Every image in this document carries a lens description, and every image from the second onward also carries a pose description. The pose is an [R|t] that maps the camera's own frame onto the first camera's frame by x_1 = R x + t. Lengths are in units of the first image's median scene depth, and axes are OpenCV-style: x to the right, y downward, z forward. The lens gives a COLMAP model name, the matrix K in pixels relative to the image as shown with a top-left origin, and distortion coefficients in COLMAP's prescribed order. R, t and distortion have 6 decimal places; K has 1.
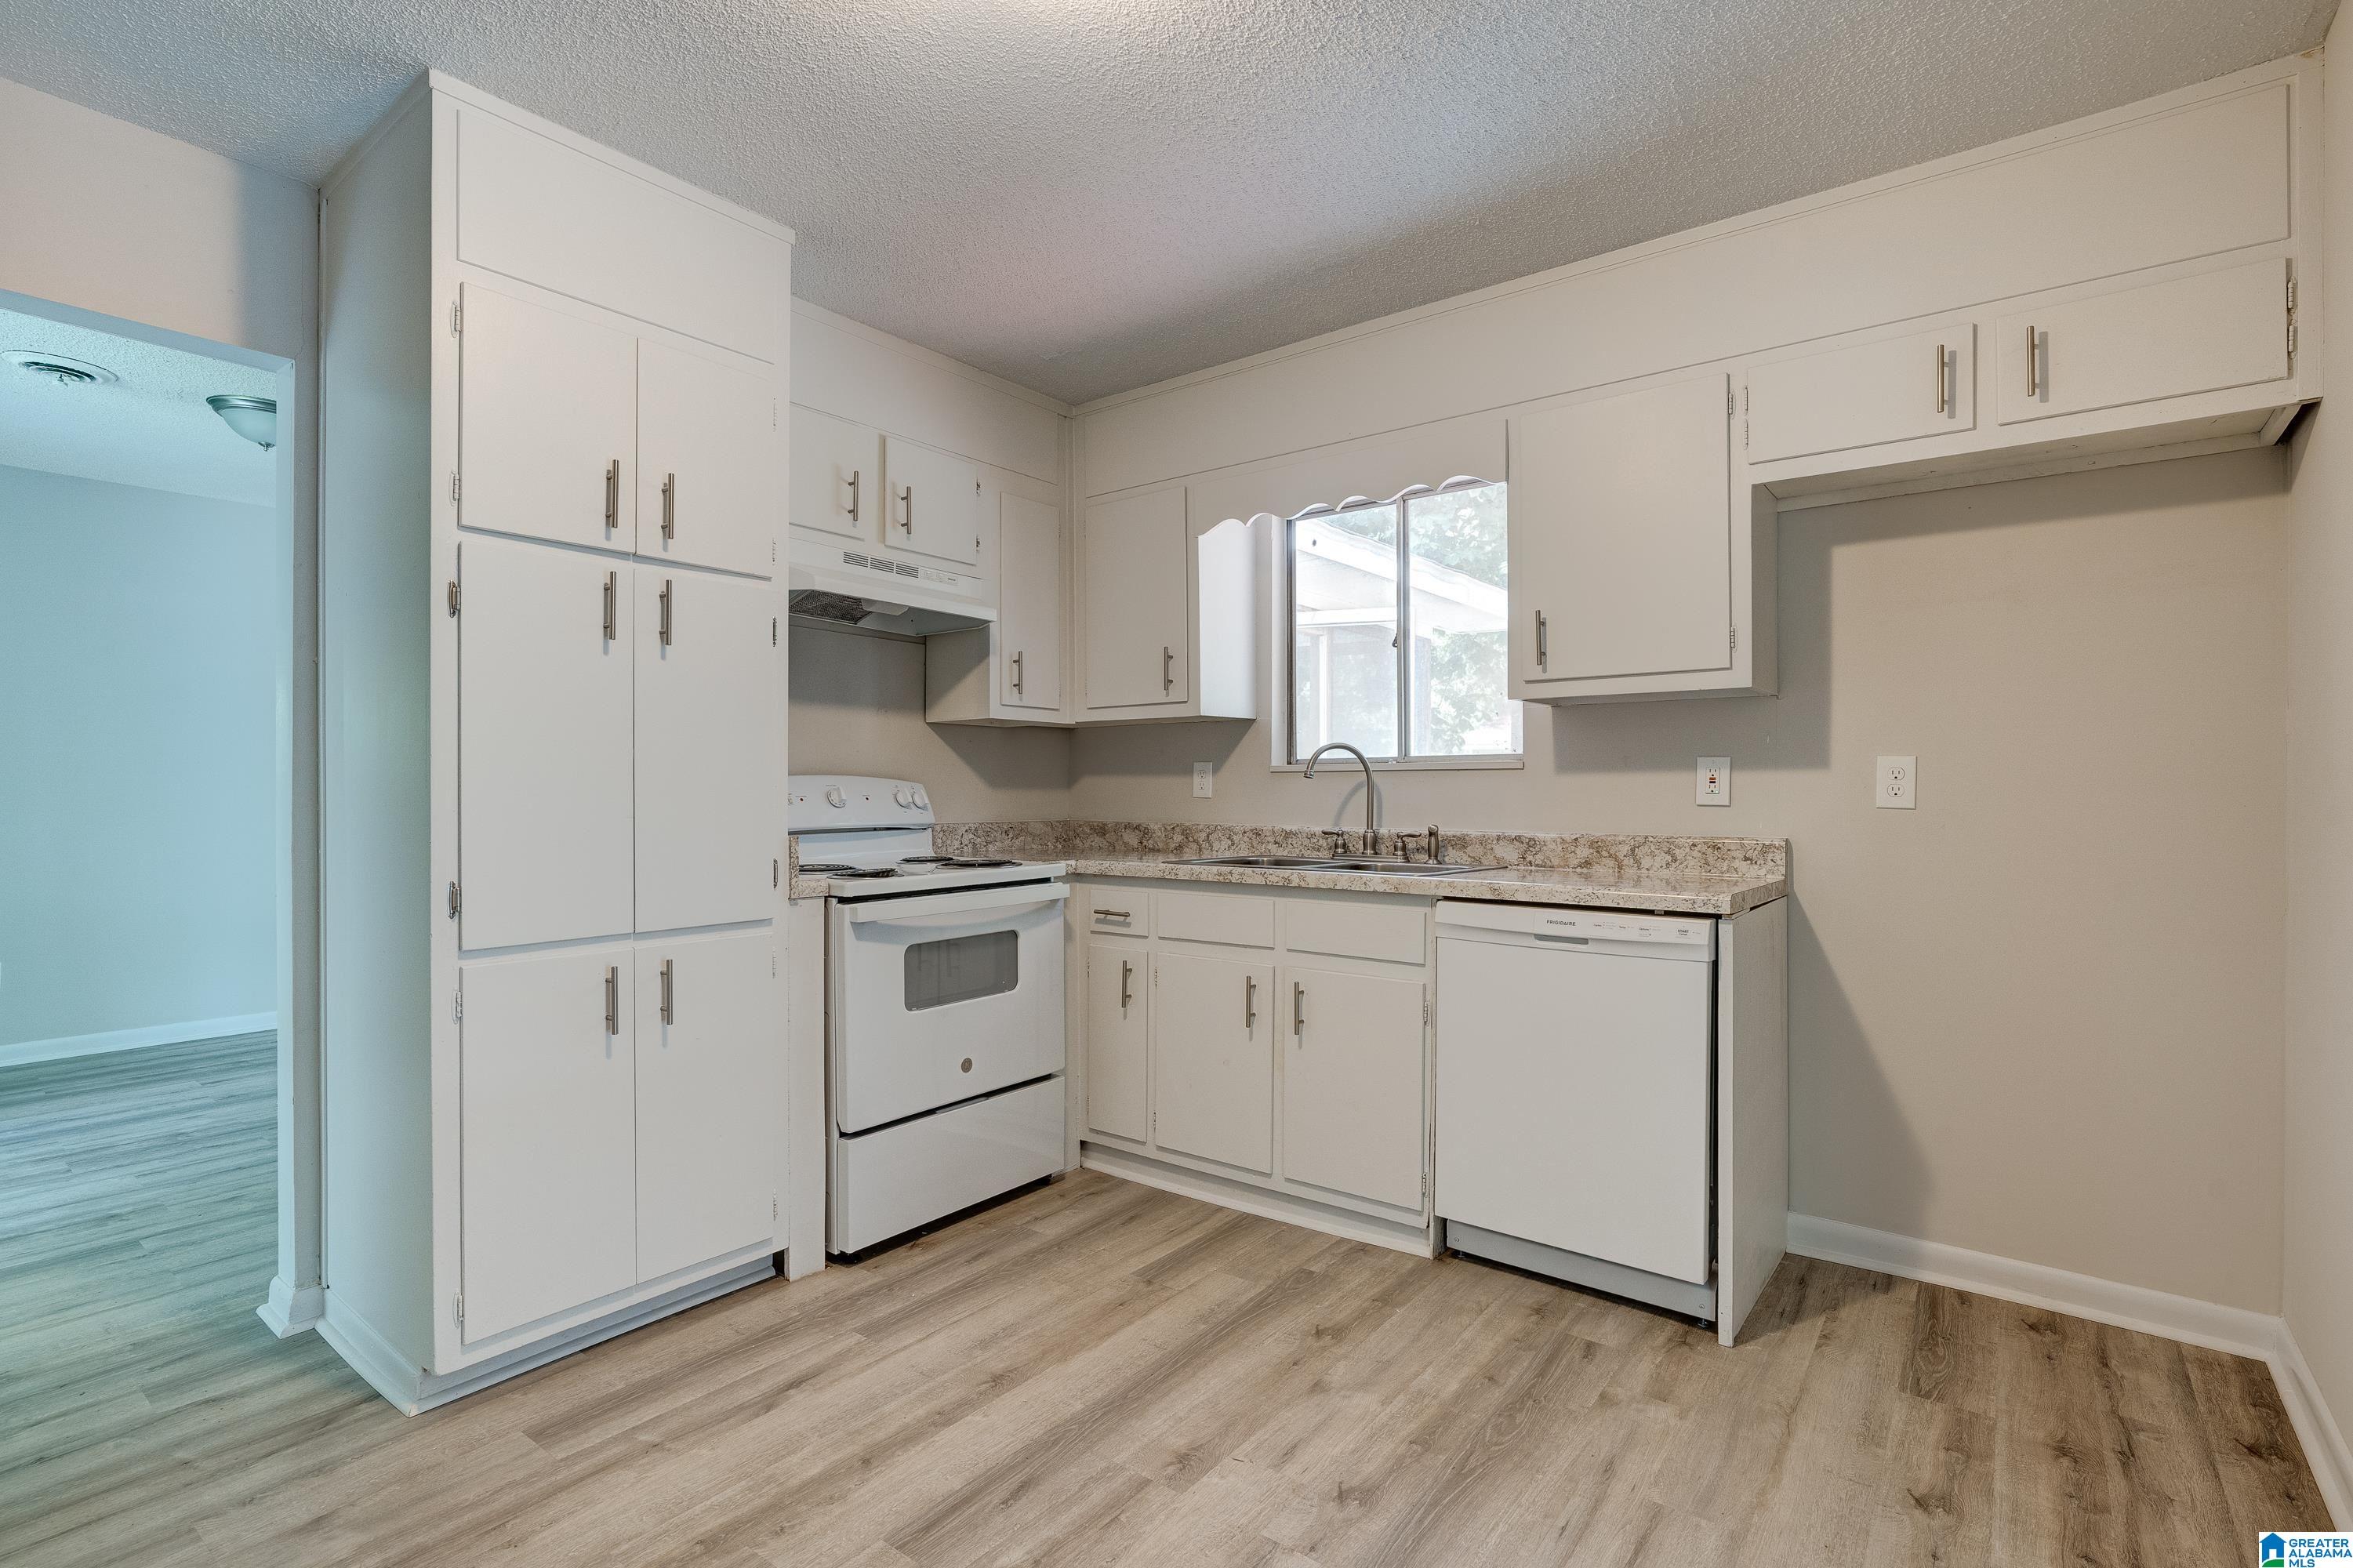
lens RADIAL K [[1141.0, 0, 1181.3], [0, 1141.0, 782.0], [0, 0, 1]] dist [-0.007012, 0.005084]
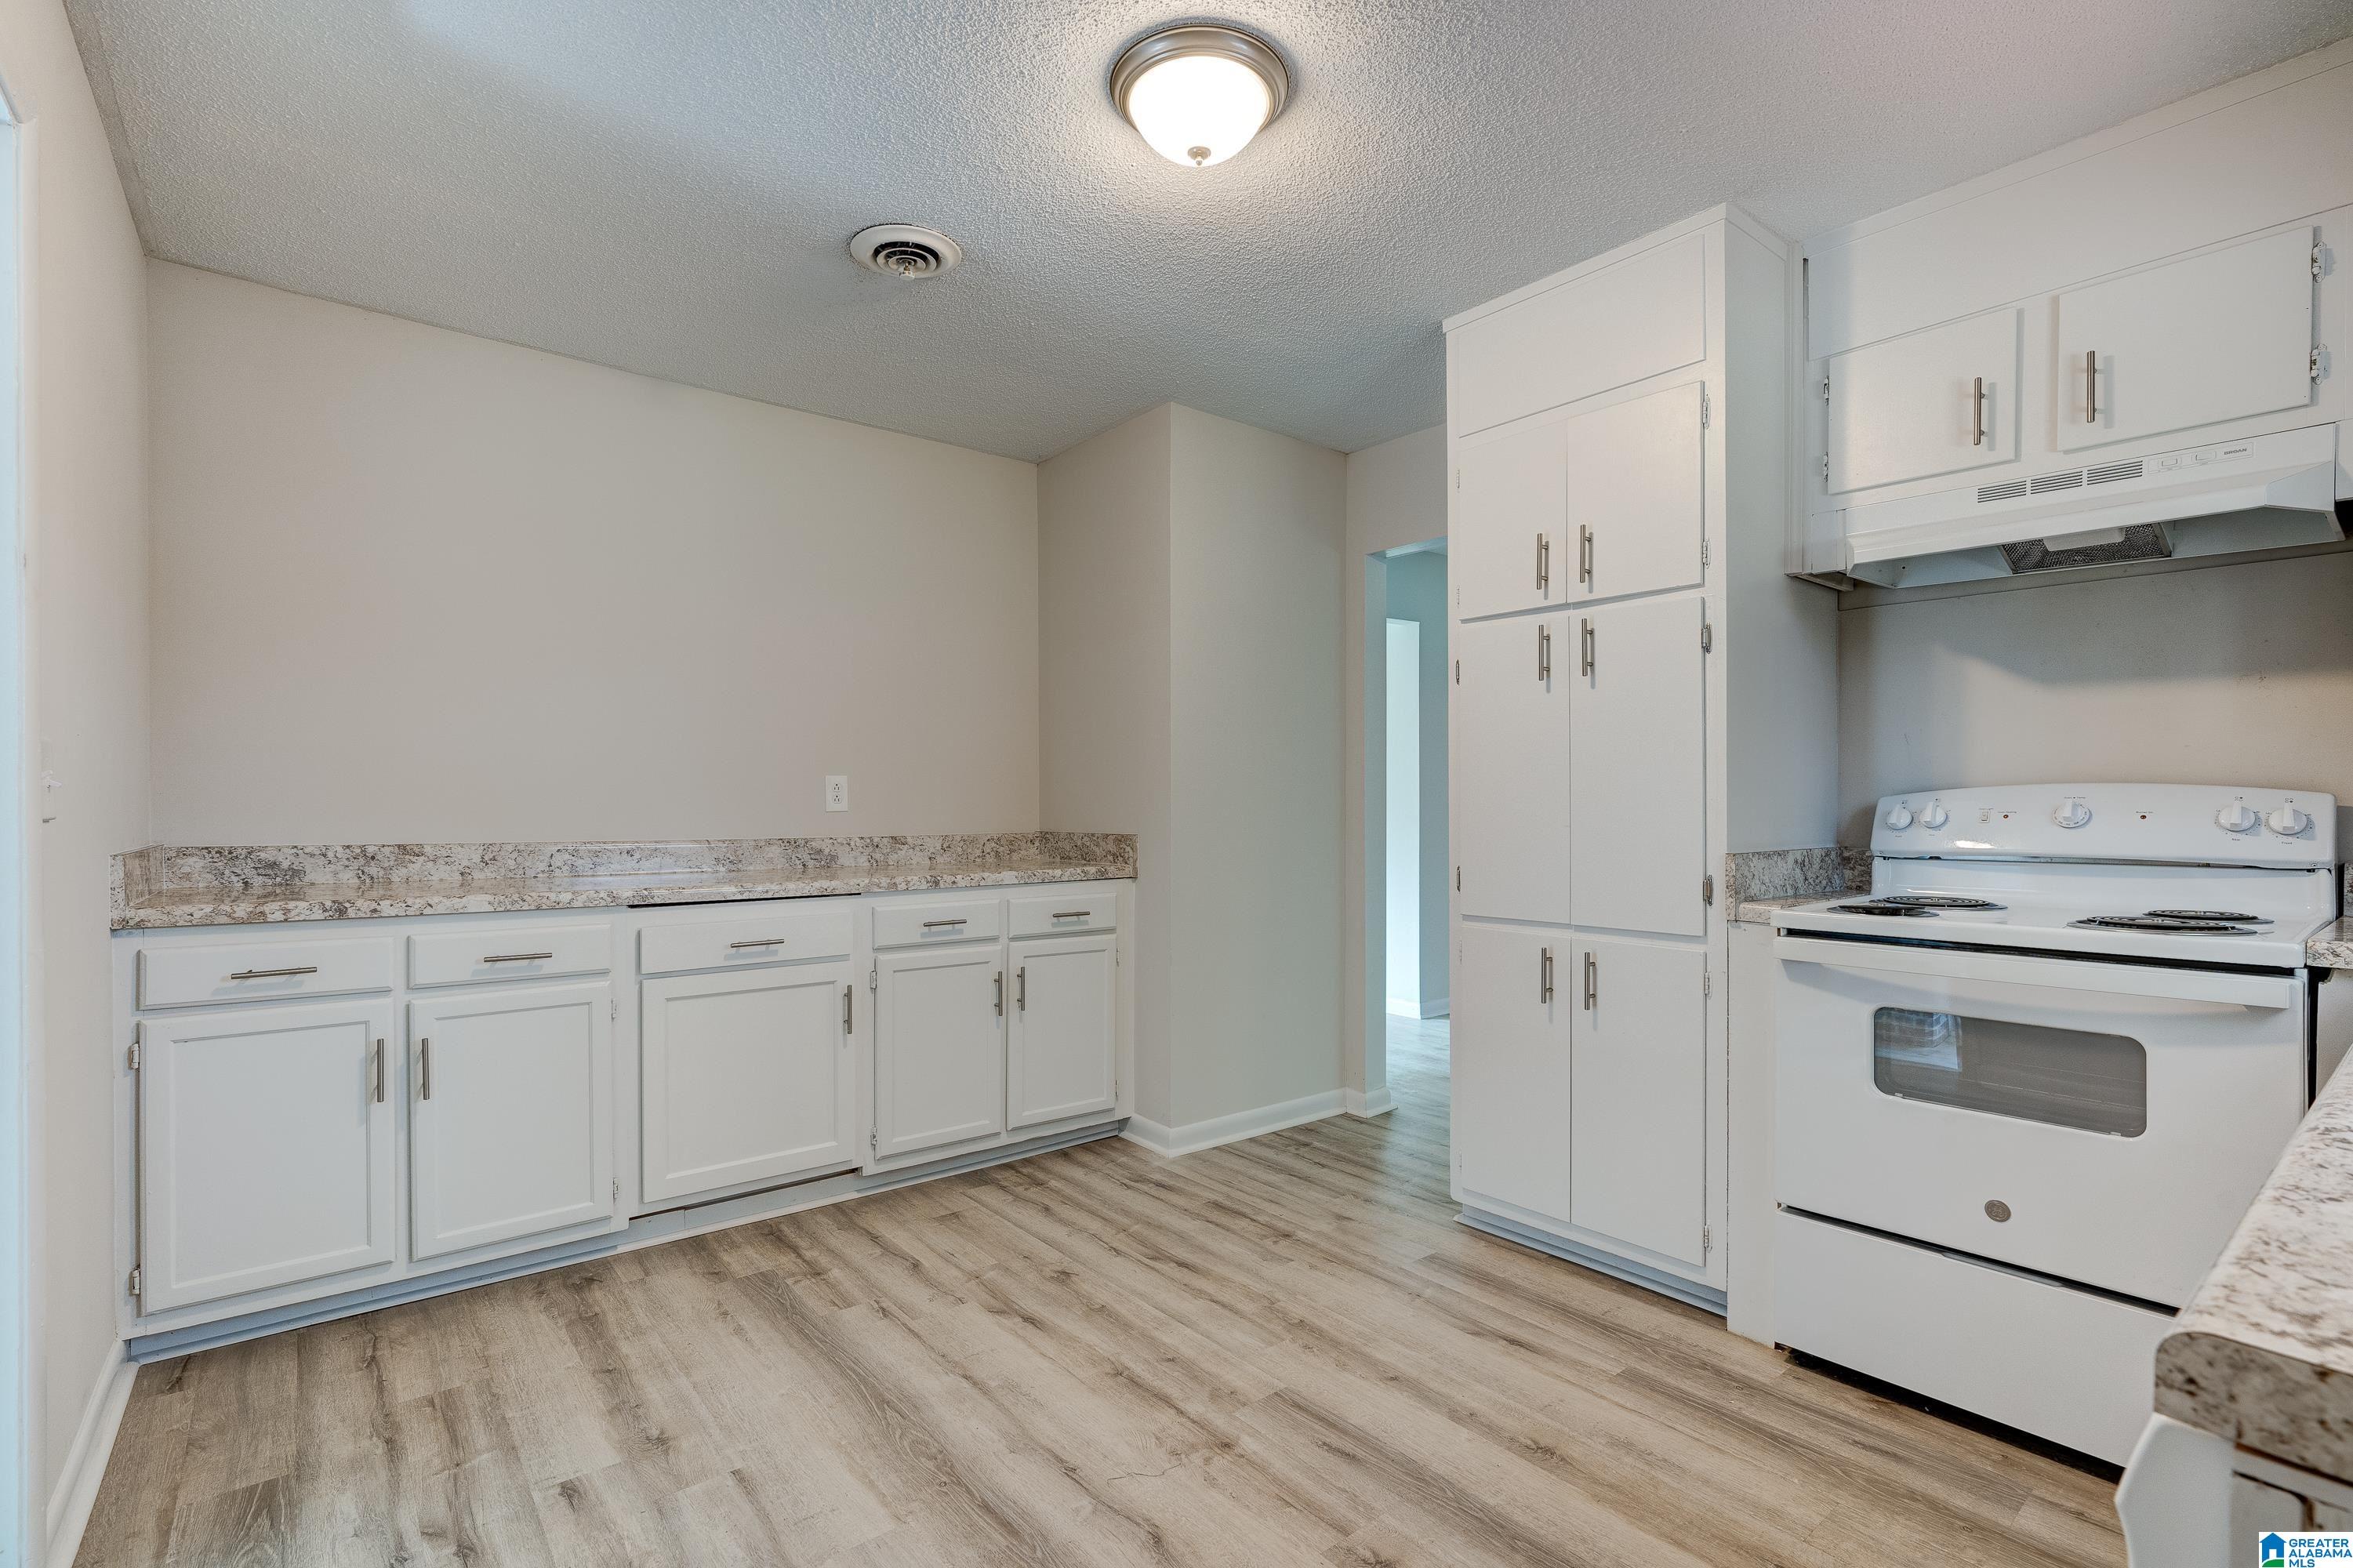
lens RADIAL K [[1070.3, 0, 1154.2], [0, 1070.3, 806.2], [0, 0, 1]] dist [-0.010359, 0.004312]
pose [[-0.251889, 0.000177, -0.967756, 0.687475], [0.002740, 0.999996, -0.000531, 0.009517], [0.967752, -0.002786, -0.251889, 0.850648]]
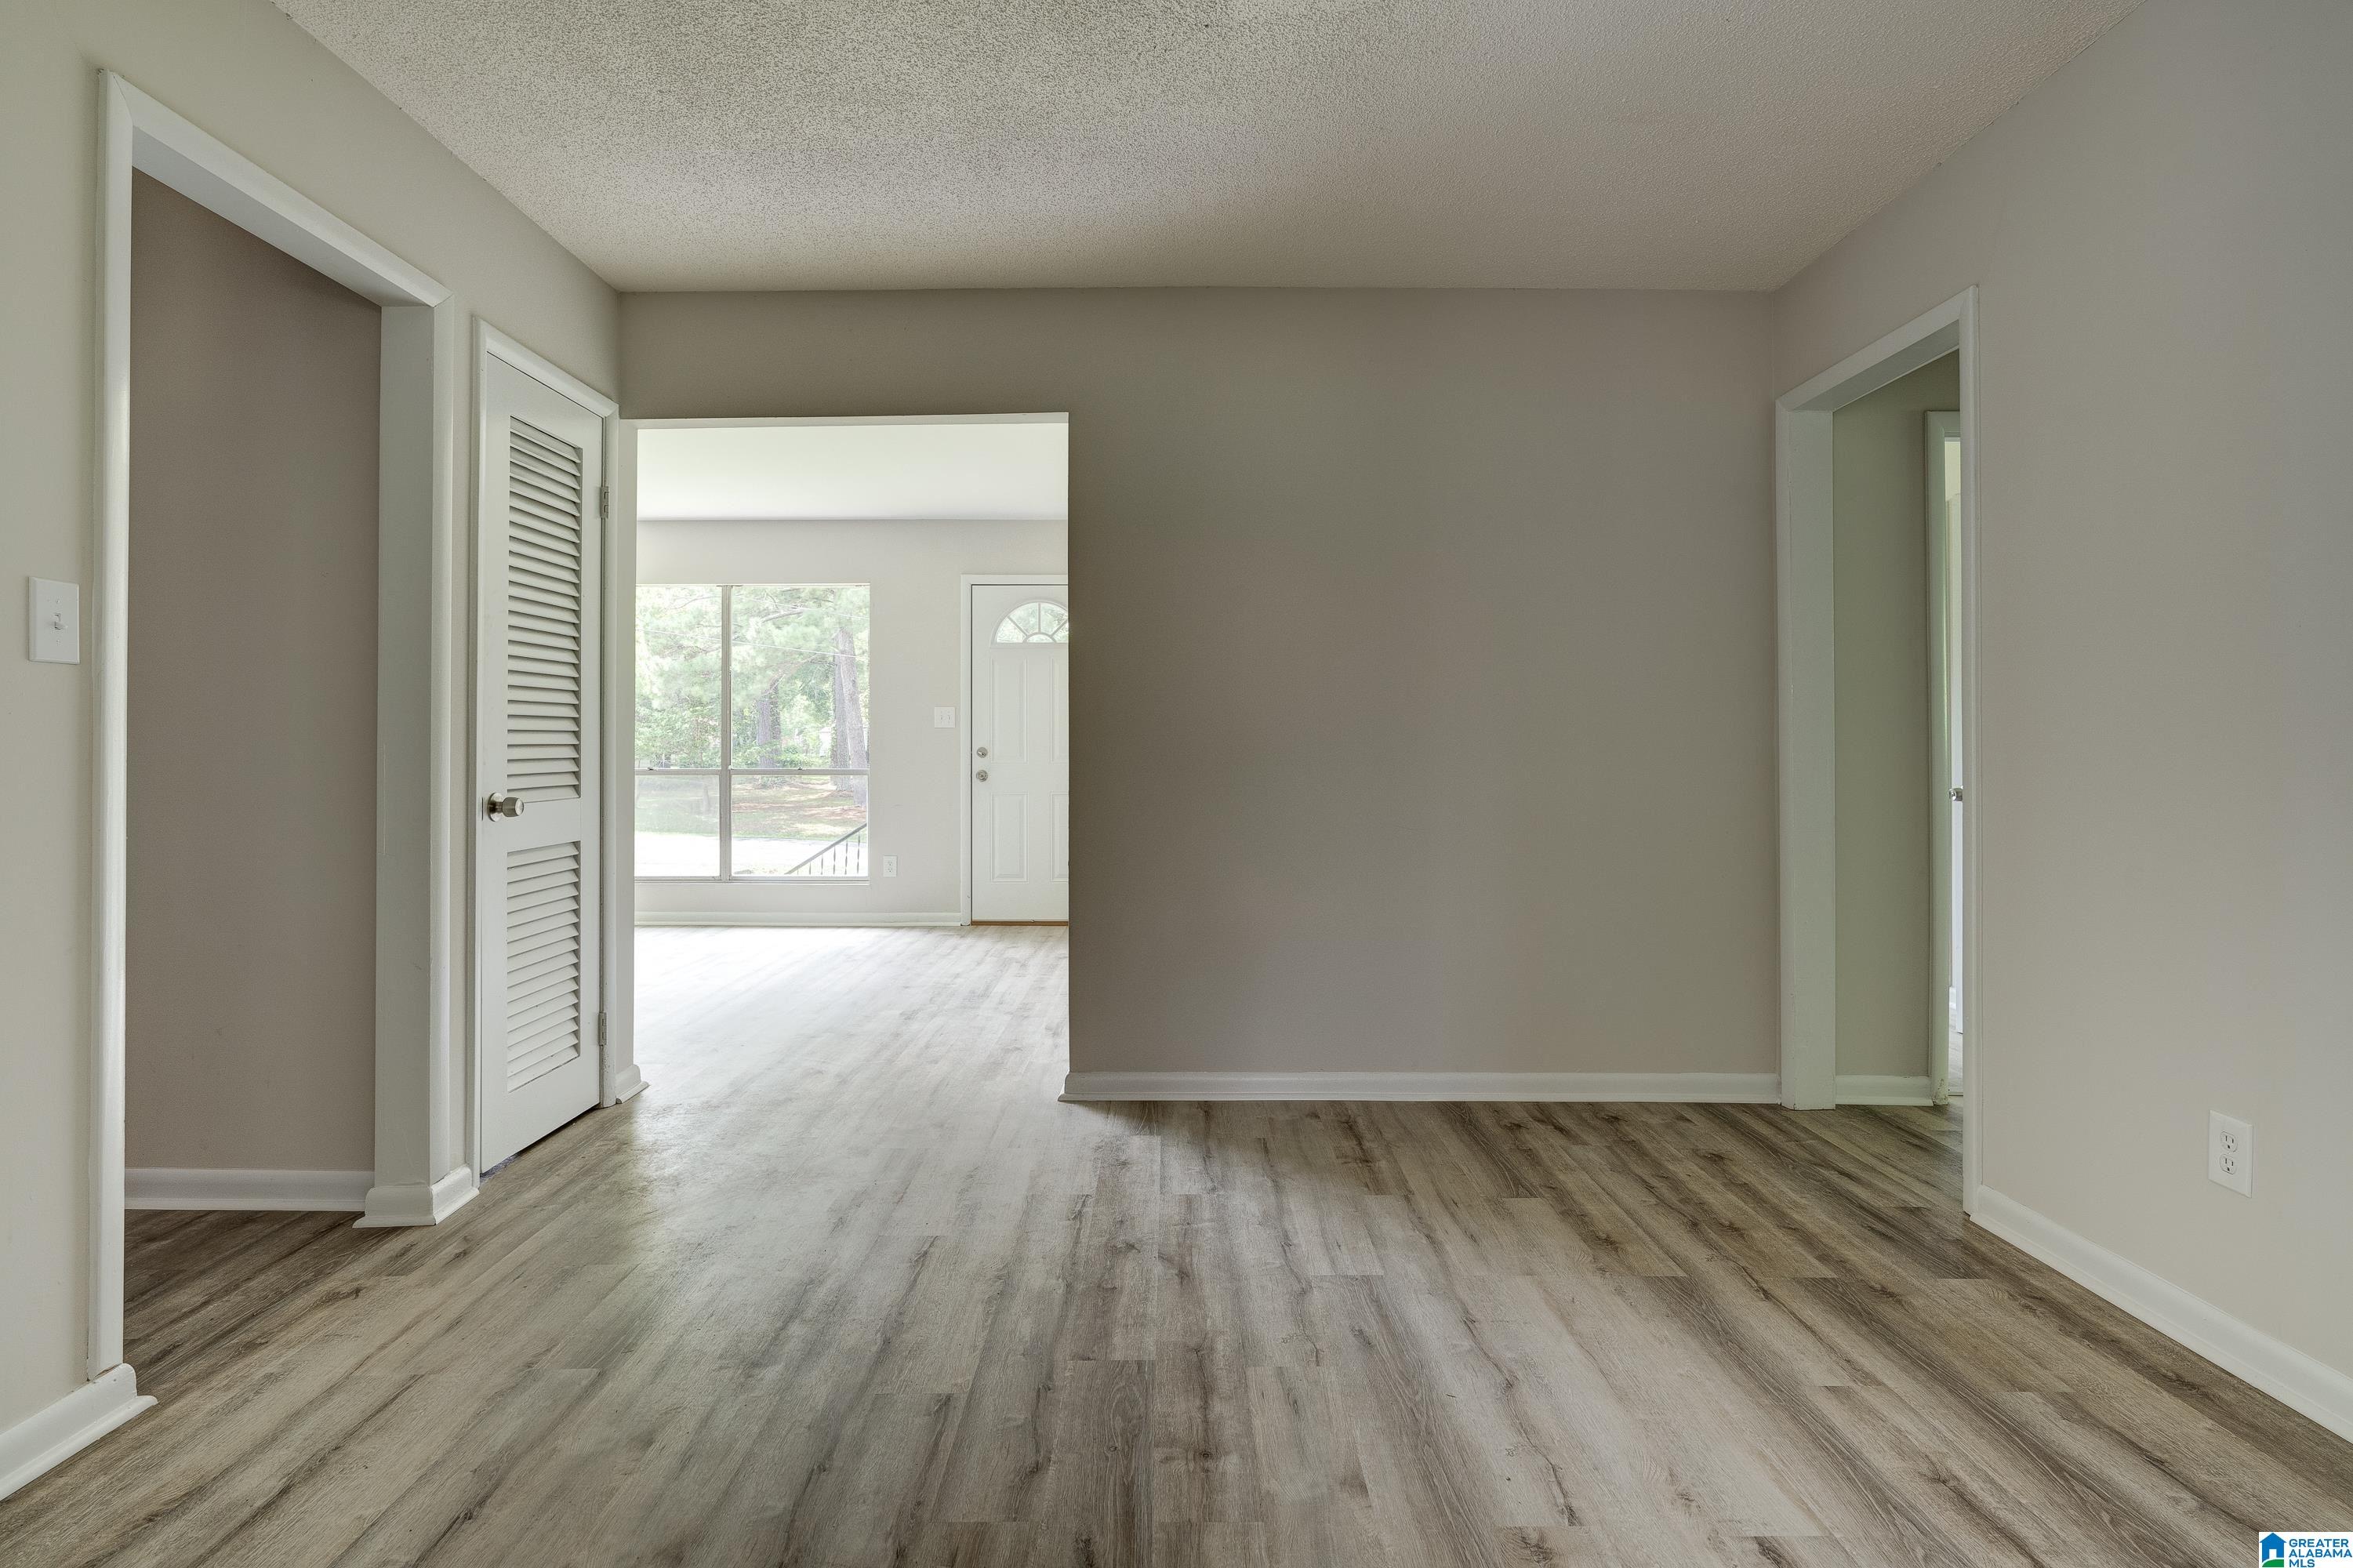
lens RADIAL K [[1170.6, 0, 1186.3], [0, 1170.6, 764.1], [0, 0, 1]] dist [-0.010249, 0.003855]
pose [[-0.787010, 0.011019, -0.616842, -0.910984], [0.007846, 0.999938, 0.007851, 0.049450], [0.616890, 0.001339, -0.787048, 2.087635]]
